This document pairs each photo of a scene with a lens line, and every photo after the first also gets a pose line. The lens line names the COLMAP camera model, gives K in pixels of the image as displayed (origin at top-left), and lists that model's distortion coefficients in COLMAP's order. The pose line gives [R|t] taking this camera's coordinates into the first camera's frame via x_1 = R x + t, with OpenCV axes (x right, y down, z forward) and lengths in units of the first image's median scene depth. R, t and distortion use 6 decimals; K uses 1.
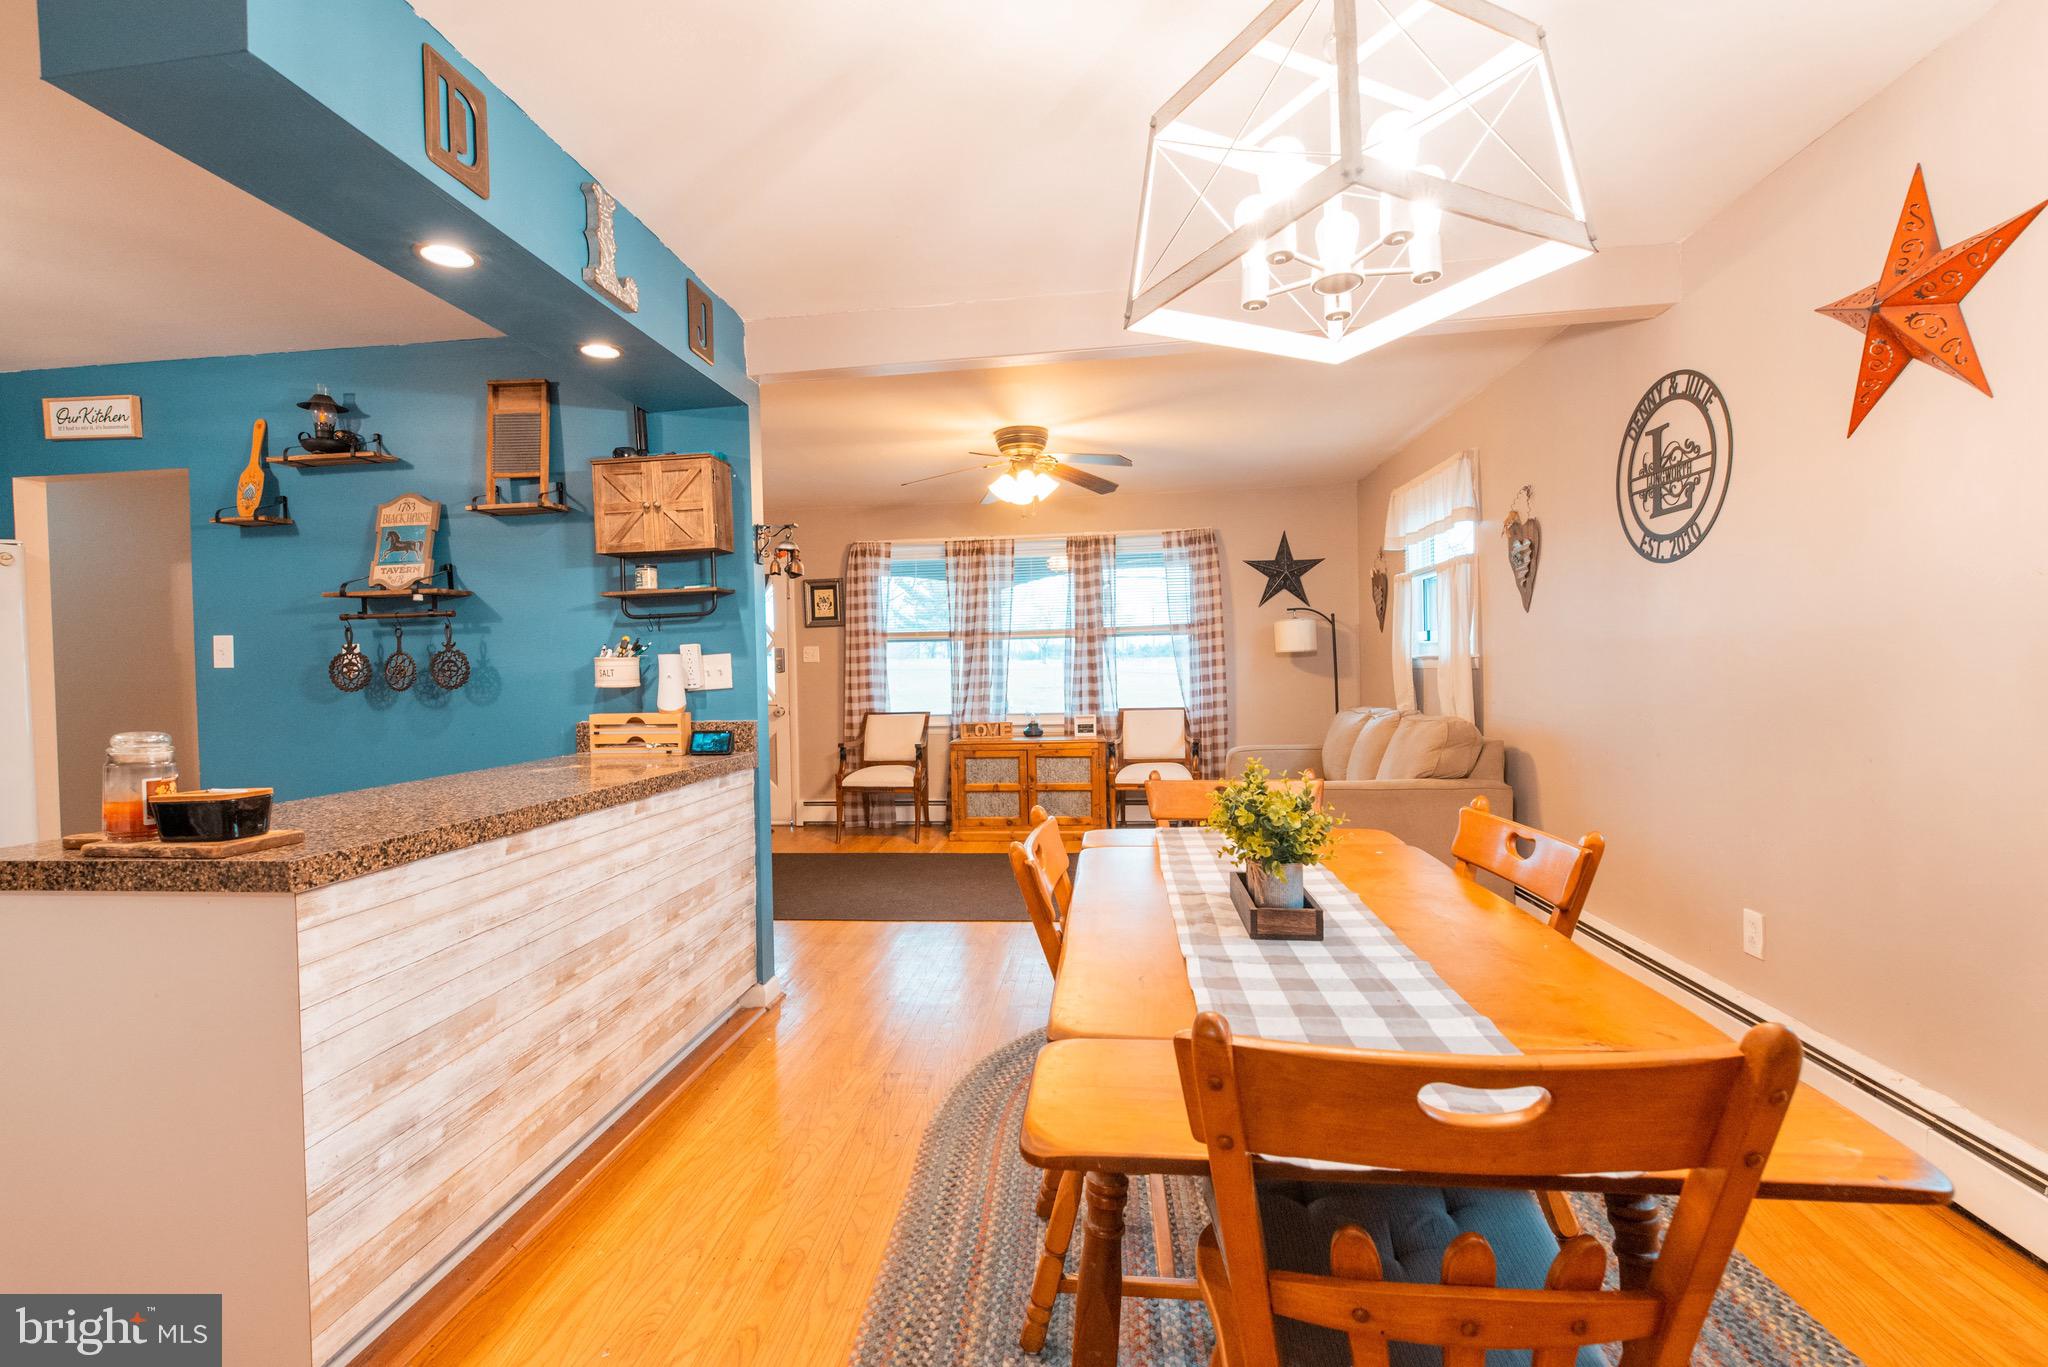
lens RADIAL K [[883.9, 0, 1031.8], [0, 883.9, 680.7], [0, 0, 1]] dist [-0.000533, -0.000242]
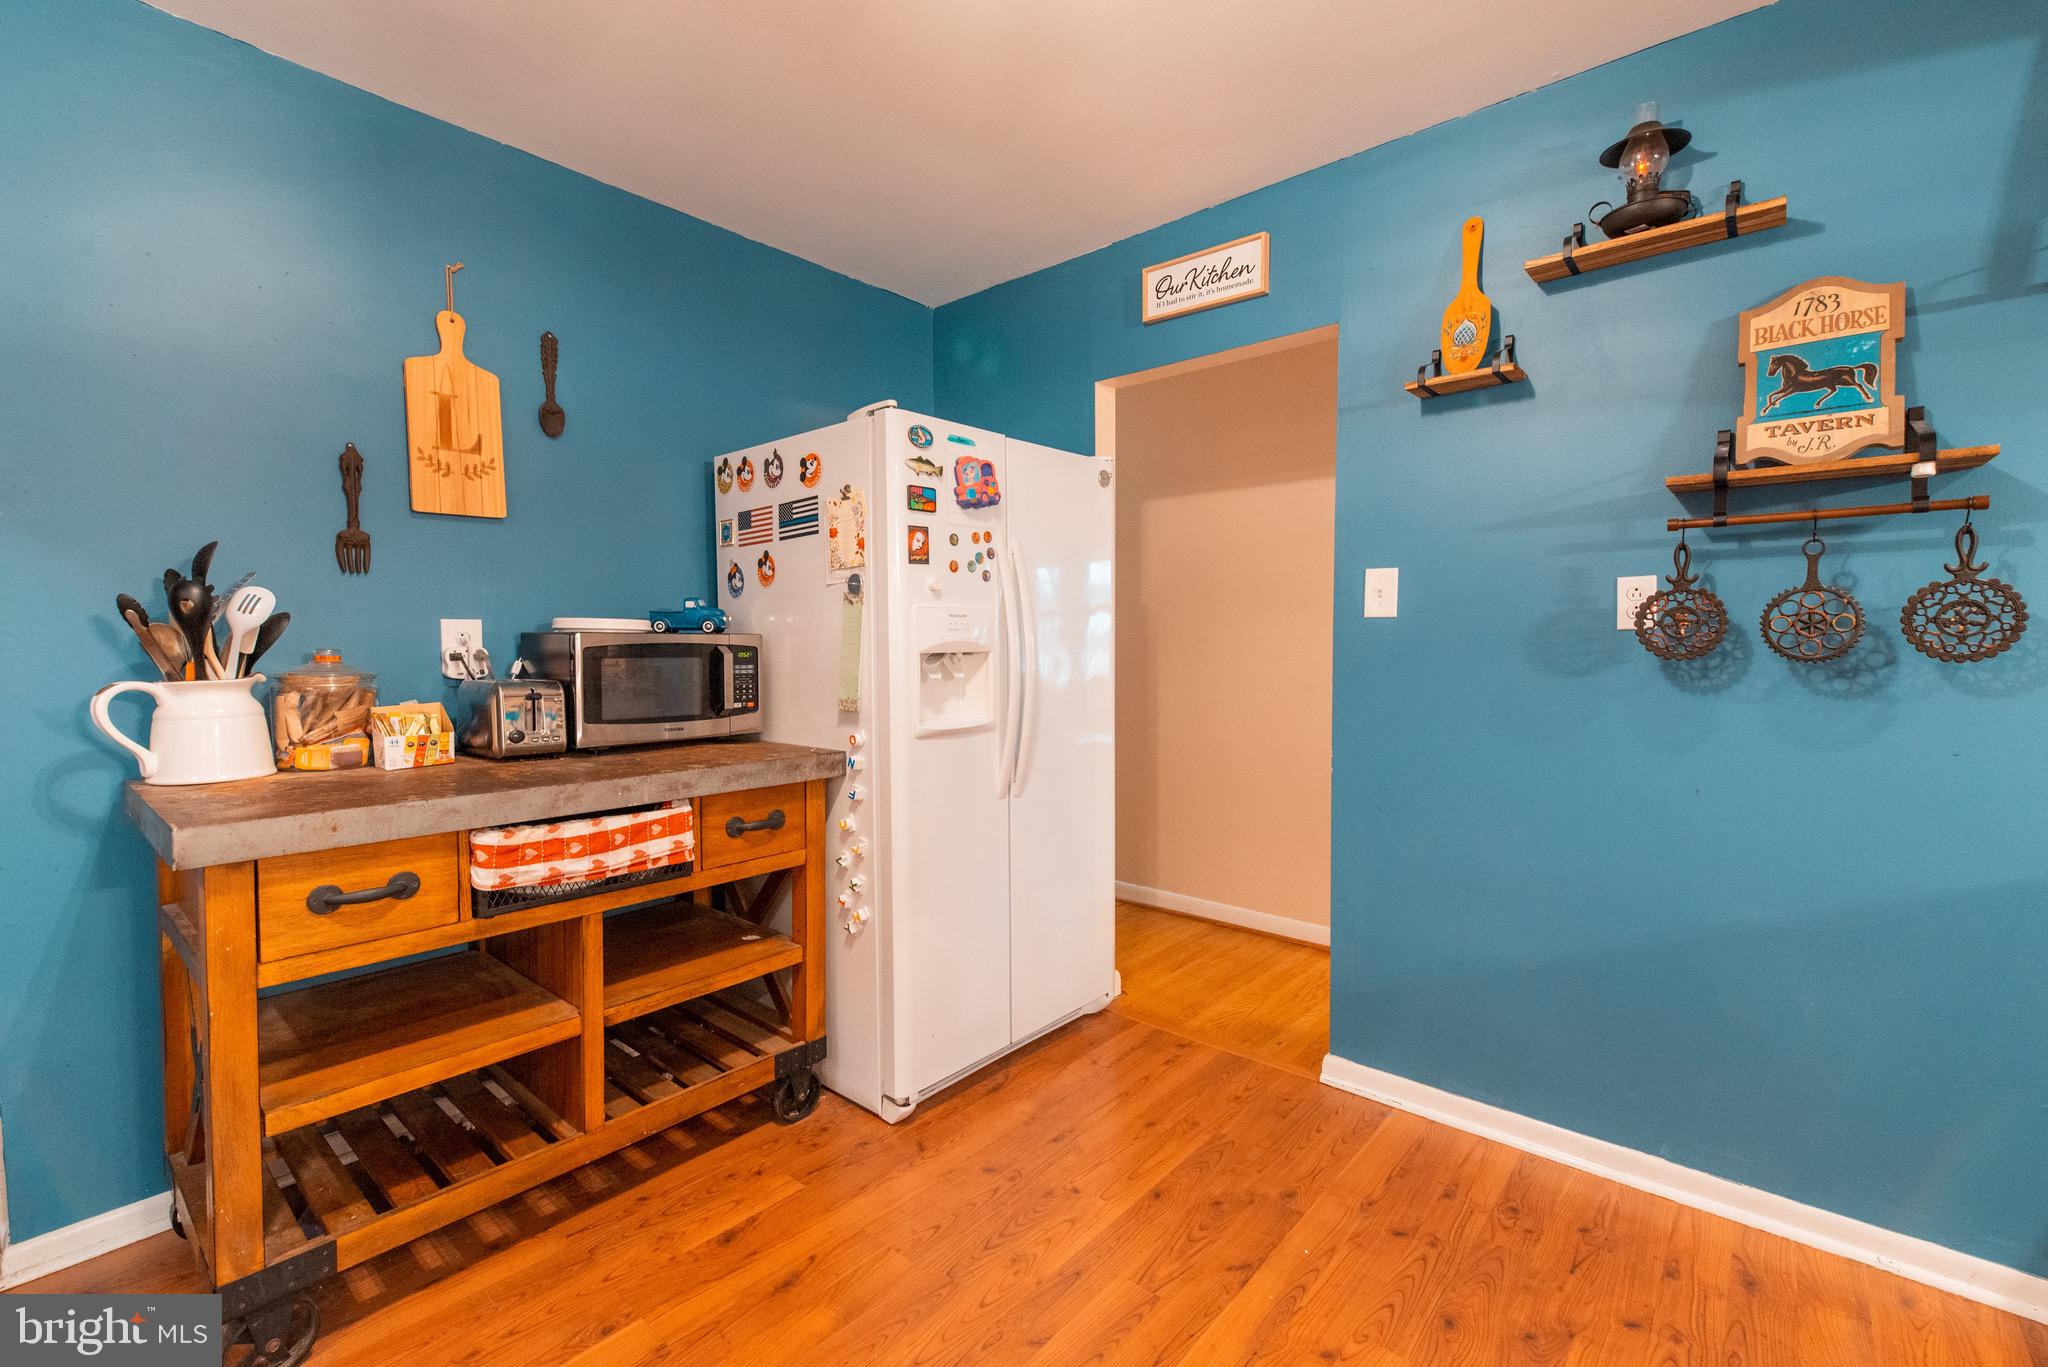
lens RADIAL K [[883.9, 0, 1031.8], [0, 883.9, 680.7], [0, 0, 1]] dist [-0.000533, -0.000242]
pose [[0.822697, 0.044489, -0.566737, -0.778758], [-0.020441, 0.998603, 0.048718, 0.006834], [0.568113, -0.028496, 0.822457, 0.308219]]
